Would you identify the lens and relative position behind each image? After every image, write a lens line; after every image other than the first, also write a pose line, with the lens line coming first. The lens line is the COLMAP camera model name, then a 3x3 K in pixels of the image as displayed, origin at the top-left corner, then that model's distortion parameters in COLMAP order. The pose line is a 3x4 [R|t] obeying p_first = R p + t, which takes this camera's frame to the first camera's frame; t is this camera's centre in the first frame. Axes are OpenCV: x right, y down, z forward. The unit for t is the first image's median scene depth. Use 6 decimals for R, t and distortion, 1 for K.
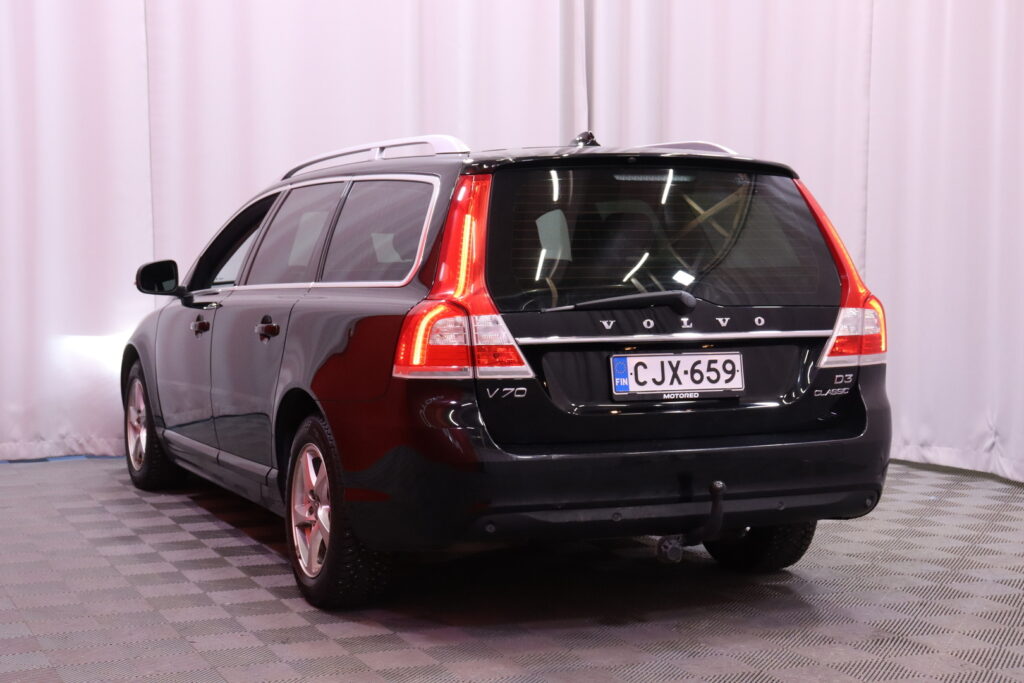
lens RADIAL K [[1847.7, 0, 512.0], [0, 1847.7, 341.5], [0, 0, 1]] dist [0.017618, 0.026490]
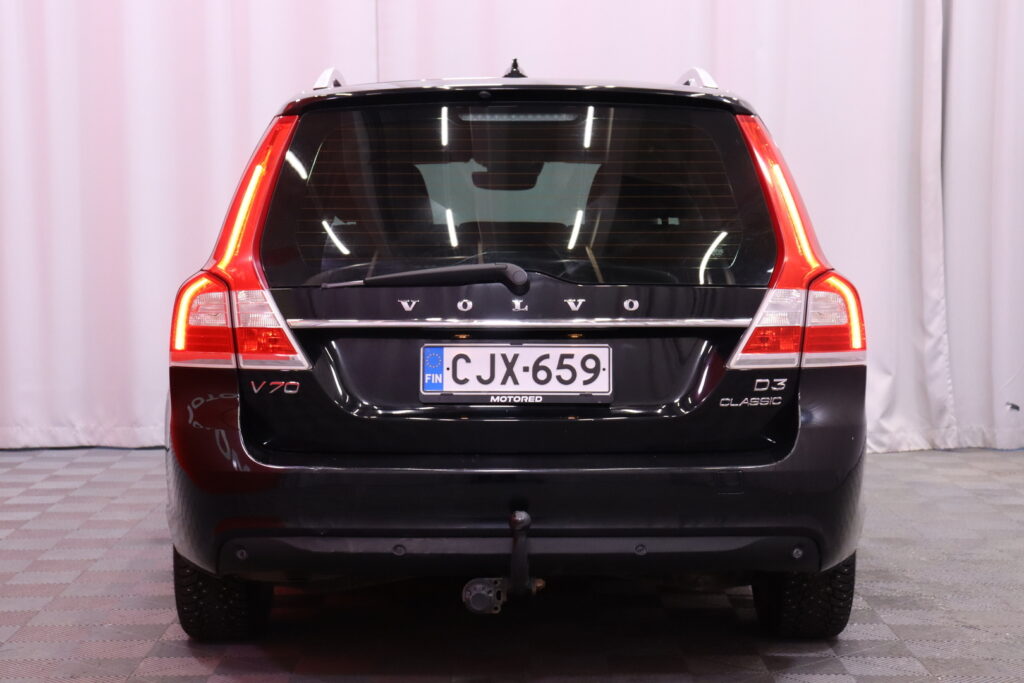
lens RADIAL K [[2176.4, 0, 512.0], [0, 2176.4, 341.5], [0, 0, 1]] dist [0.103409, 0.266484]
pose [[0.920691, 0.026974, -0.389359, 0.443020], [-0.021713, 0.999604, 0.017908, -0.011013], [0.389687, -0.008034, 0.920912, 0.159725]]
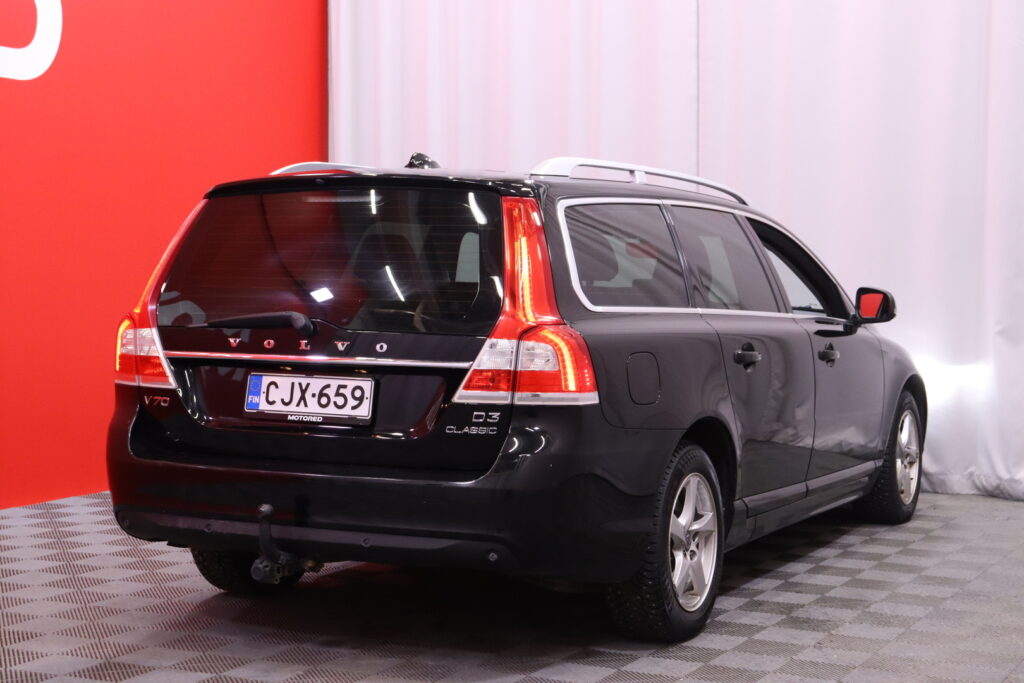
lens RADIAL K [[1847.7, 0, 512.0], [0, 1847.7, 341.5], [0, 0, 1]] dist [0.017618, 0.026490]
pose [[0.641501, 0.039876, -0.766085, 0.916875], [-0.055877, 0.998424, 0.005180, -0.022986], [0.765084, 0.039484, 0.642718, 0.446146]]
